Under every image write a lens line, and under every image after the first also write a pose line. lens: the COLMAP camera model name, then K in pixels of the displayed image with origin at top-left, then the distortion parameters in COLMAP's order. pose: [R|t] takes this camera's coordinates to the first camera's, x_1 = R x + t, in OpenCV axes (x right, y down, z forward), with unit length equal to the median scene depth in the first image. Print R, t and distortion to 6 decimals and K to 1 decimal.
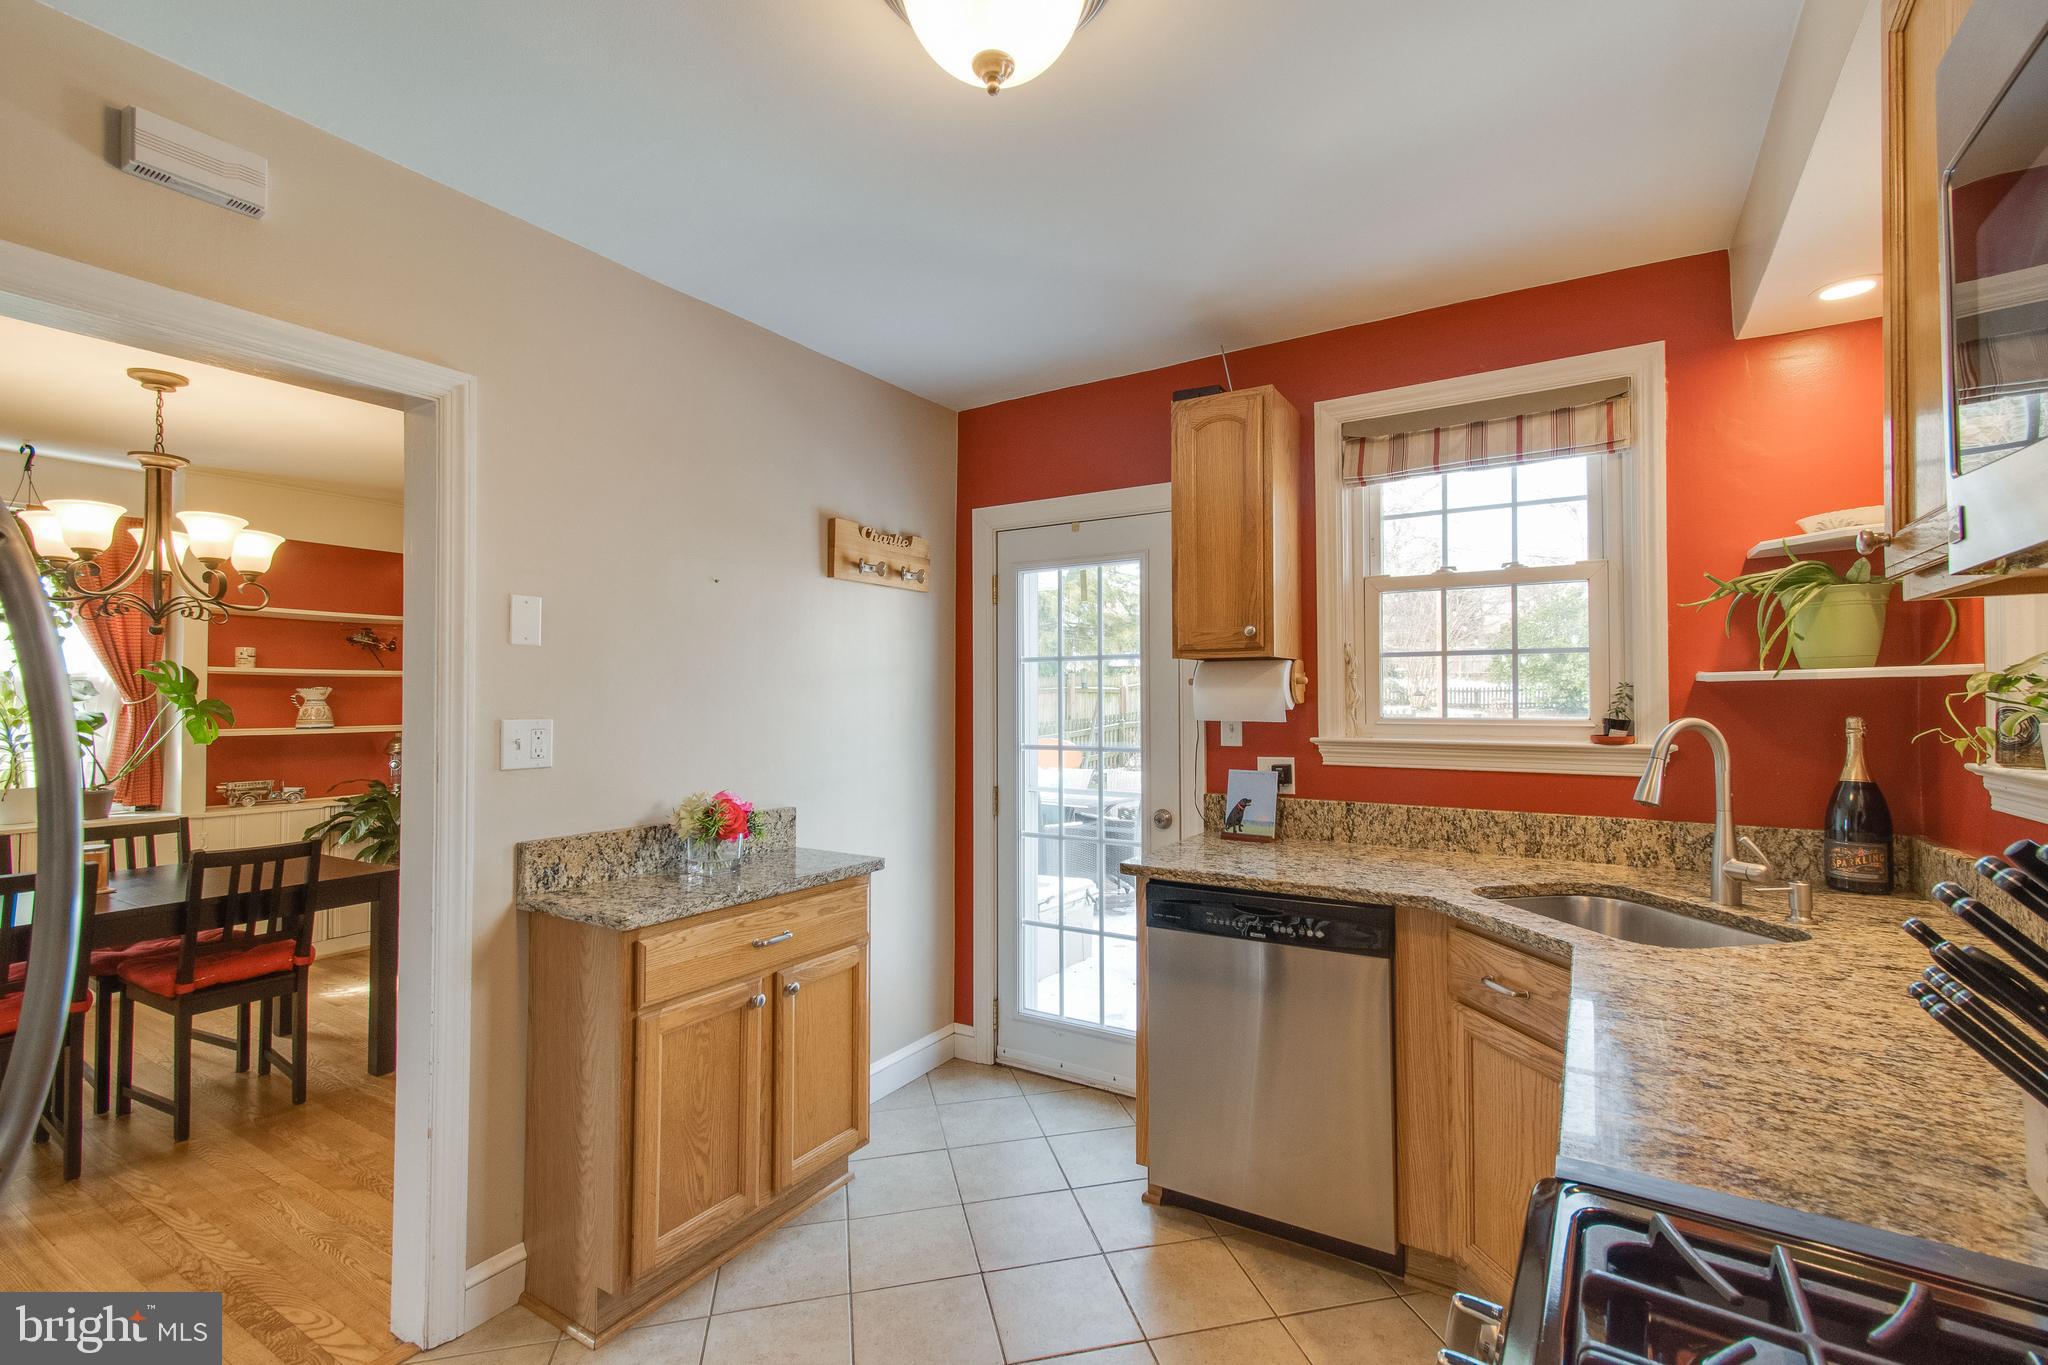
lens RADIAL K [[893.6, 0, 1033.1], [0, 893.6, 682.6], [0, 0, 1]] dist [0.004538, -0.000589]
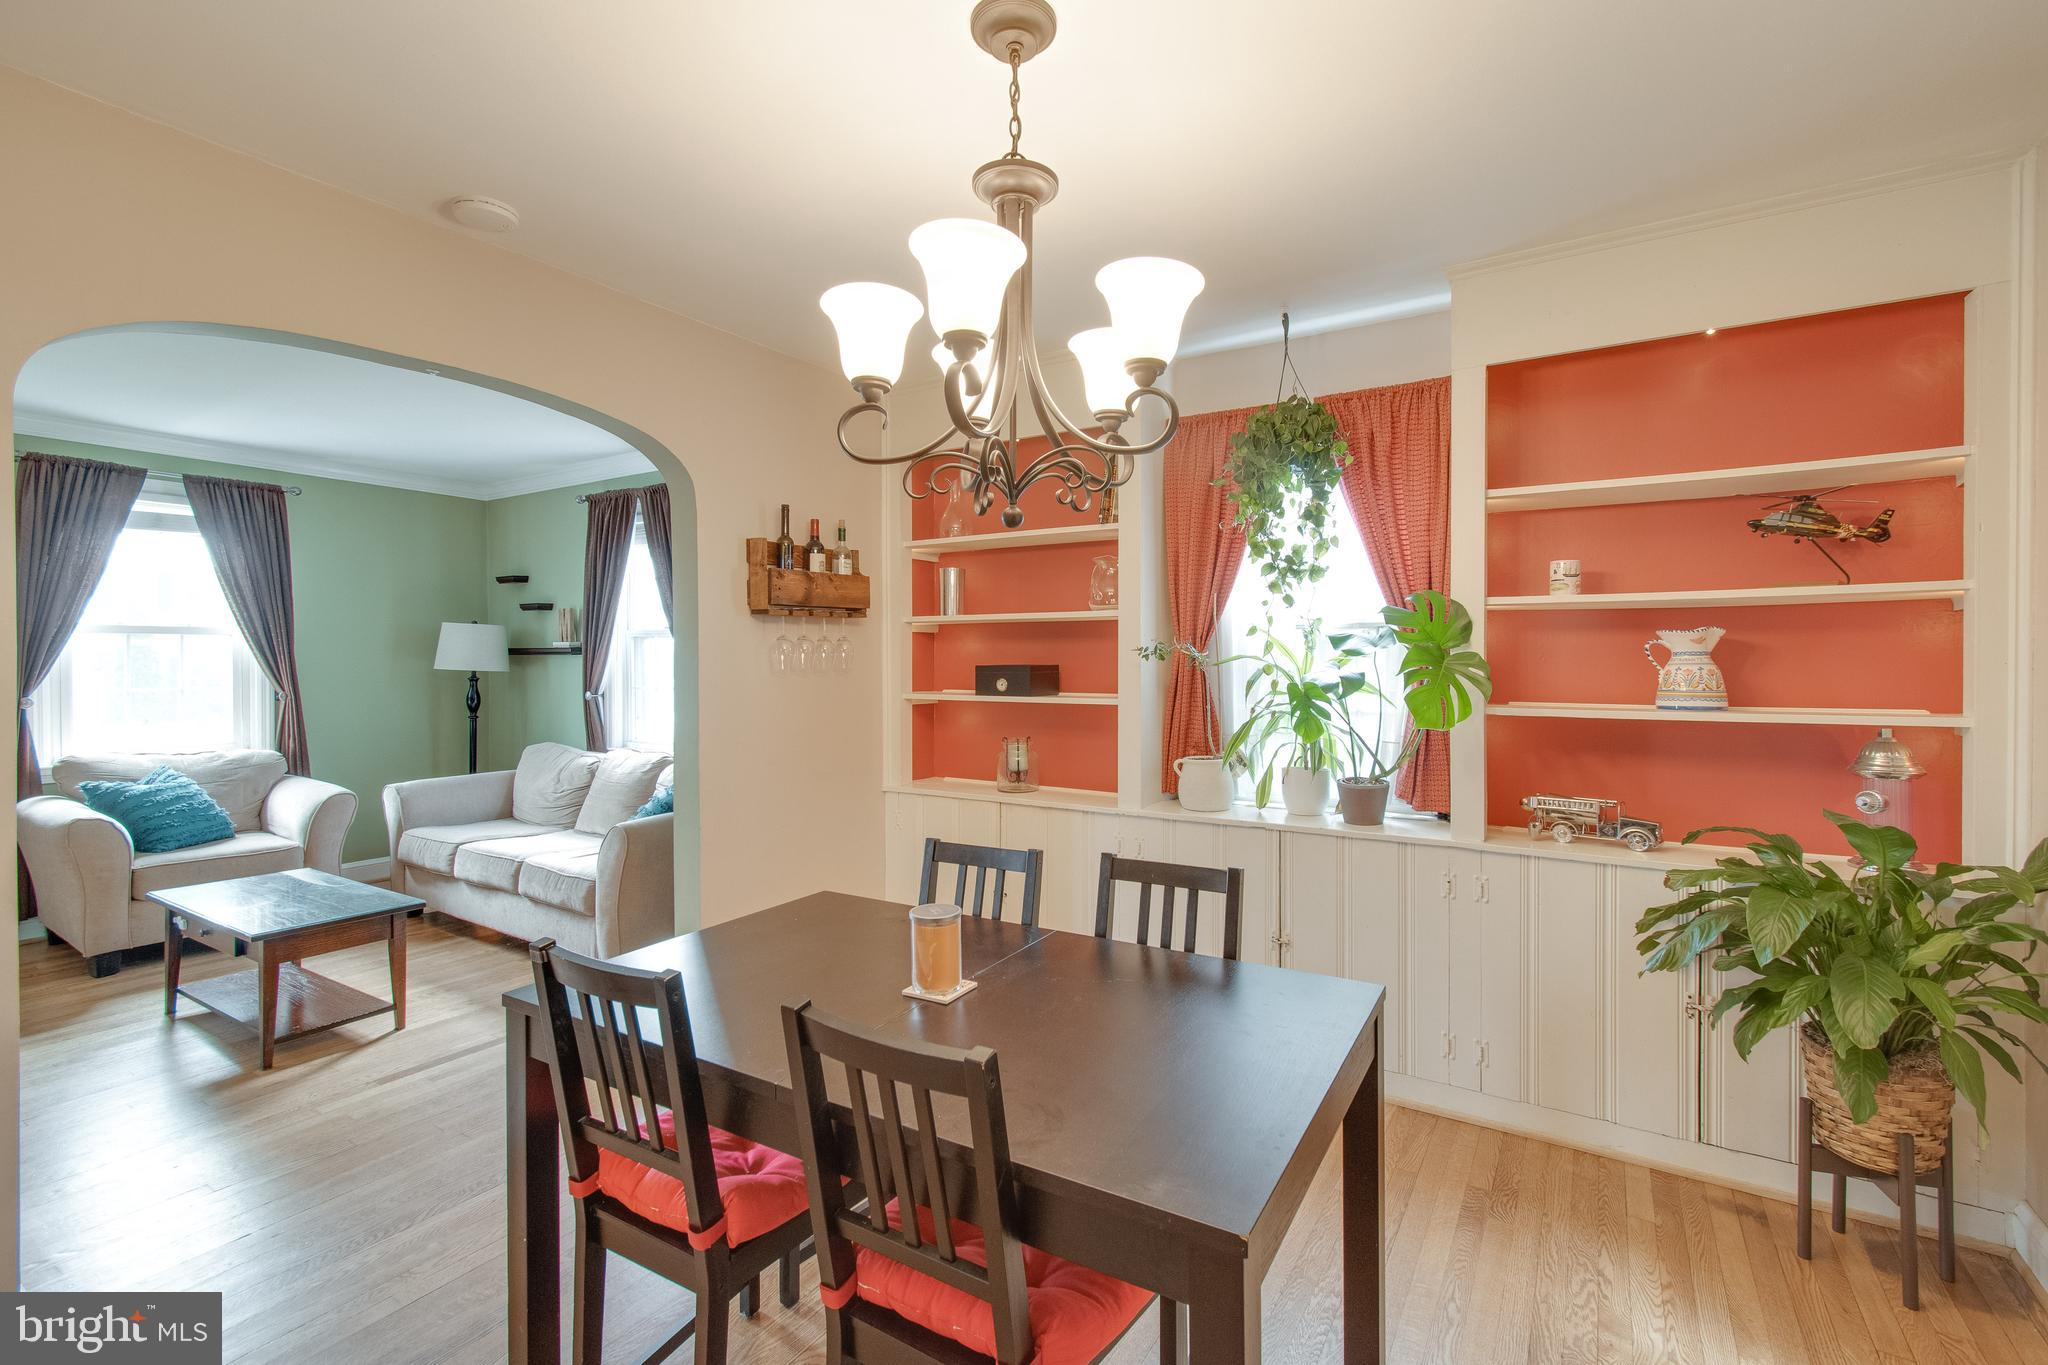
lens RADIAL K [[922.9, 0, 1041.4], [0, 922.9, 667.1], [0, 0, 1]] dist [0.011388, -0.001641]
pose [[-0.008596, 0.011562, -0.999896, -0.457460], [0.020881, 0.999717, 0.011380, 0.022752], [0.999745, -0.020781, -0.008835, 1.065568]]
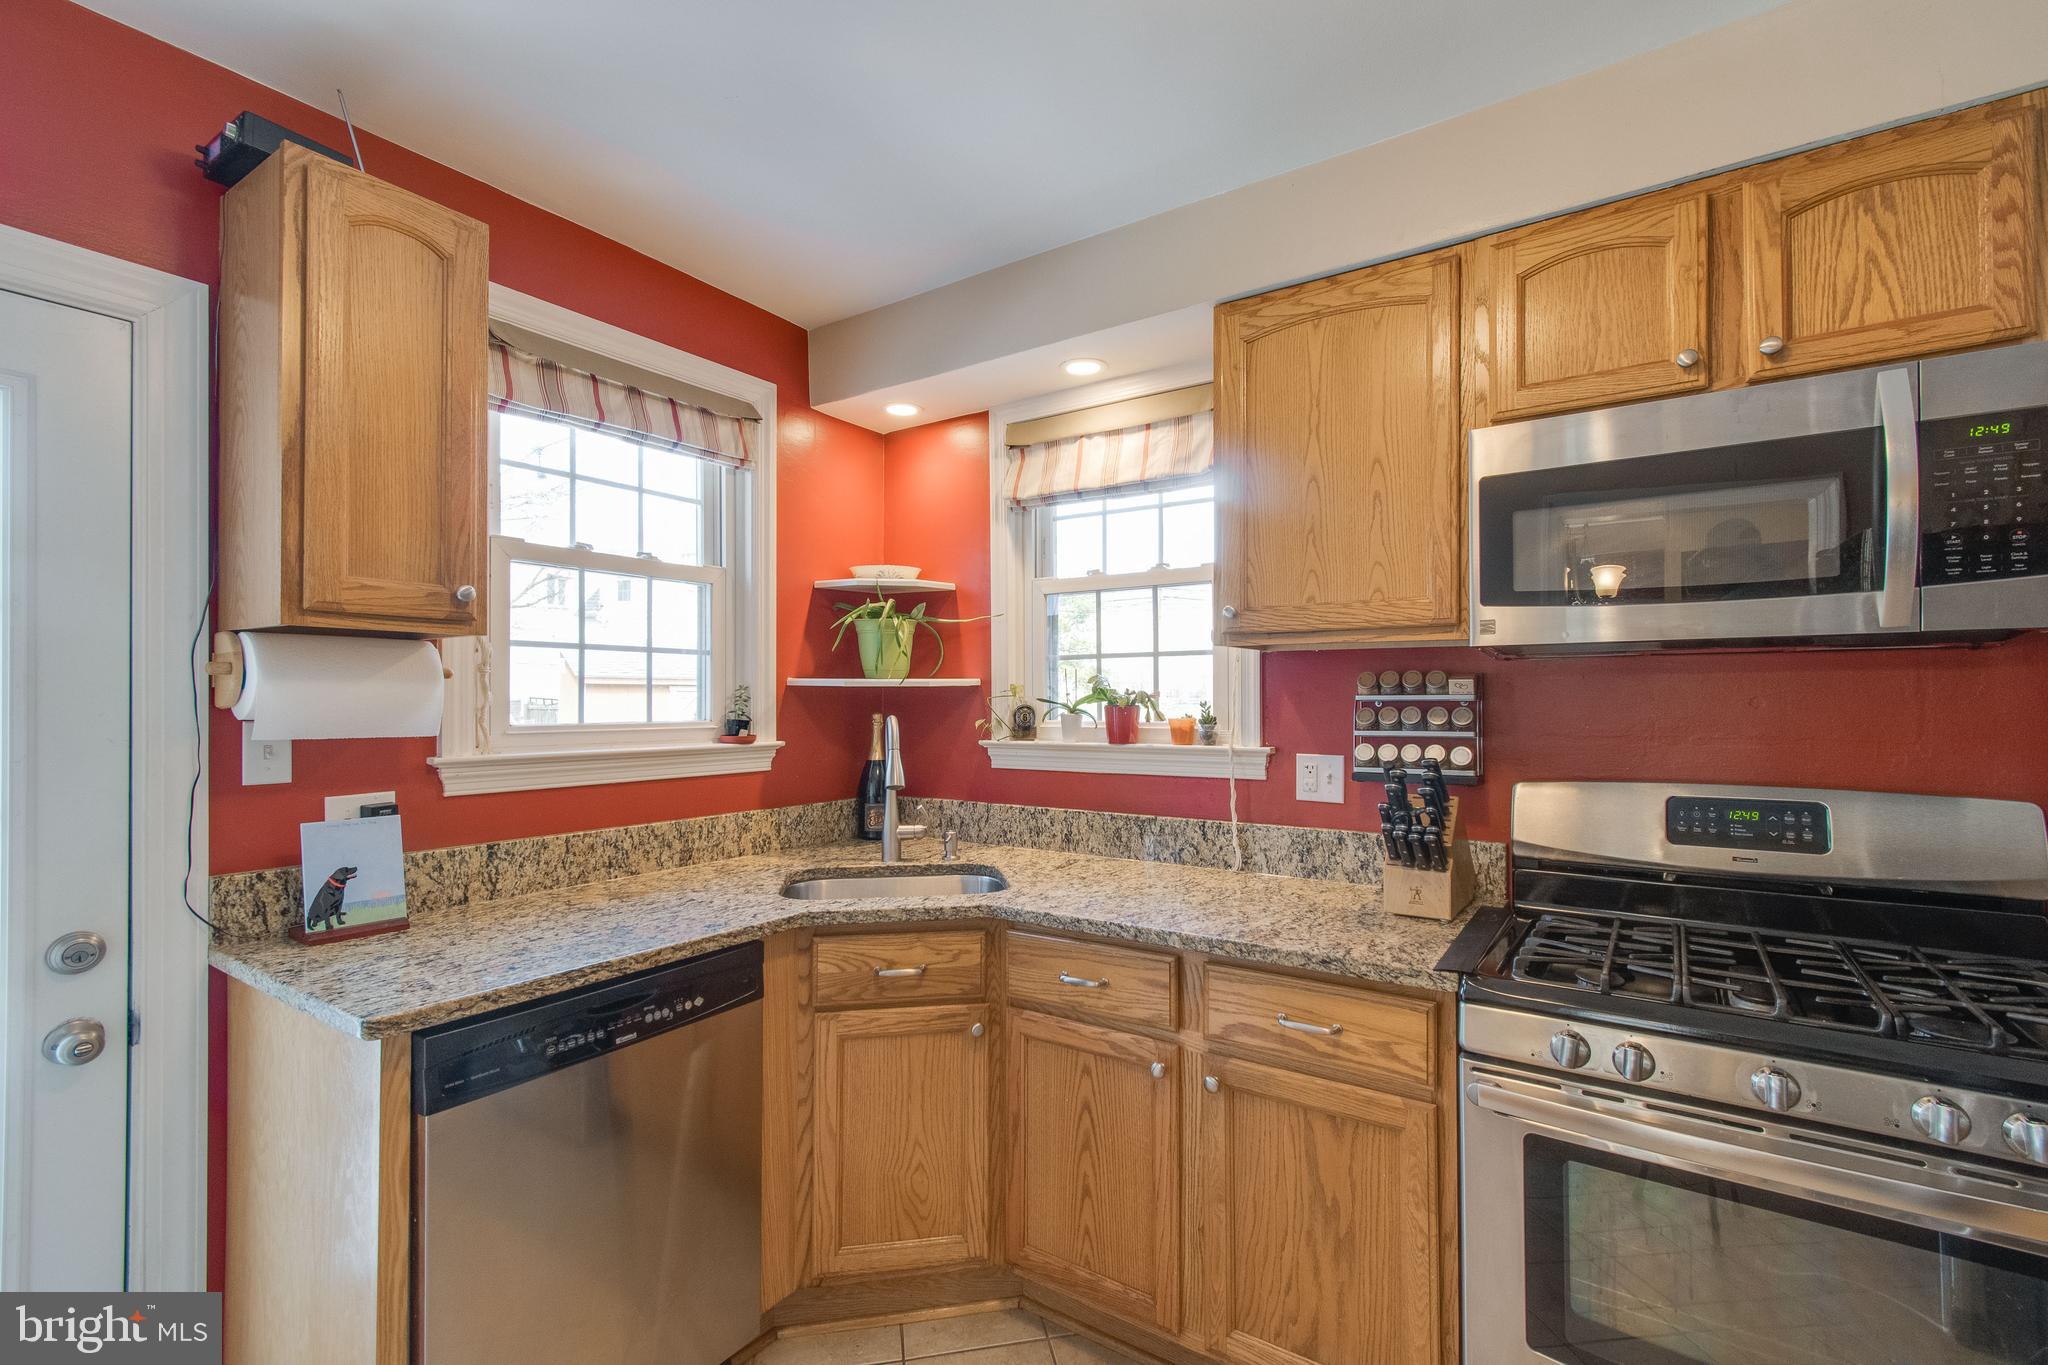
lens RADIAL K [[922.9, 0, 1038.5], [0, 922.9, 684.4], [0, 0, 1]] dist [0.011388, -0.001641]
pose [[0.030161, 0.016107, 0.999415, -0.331212], [-0.020032, 0.999679, -0.015507, 0.006809], [-0.999344, -0.019553, 0.030474, 0.464458]]
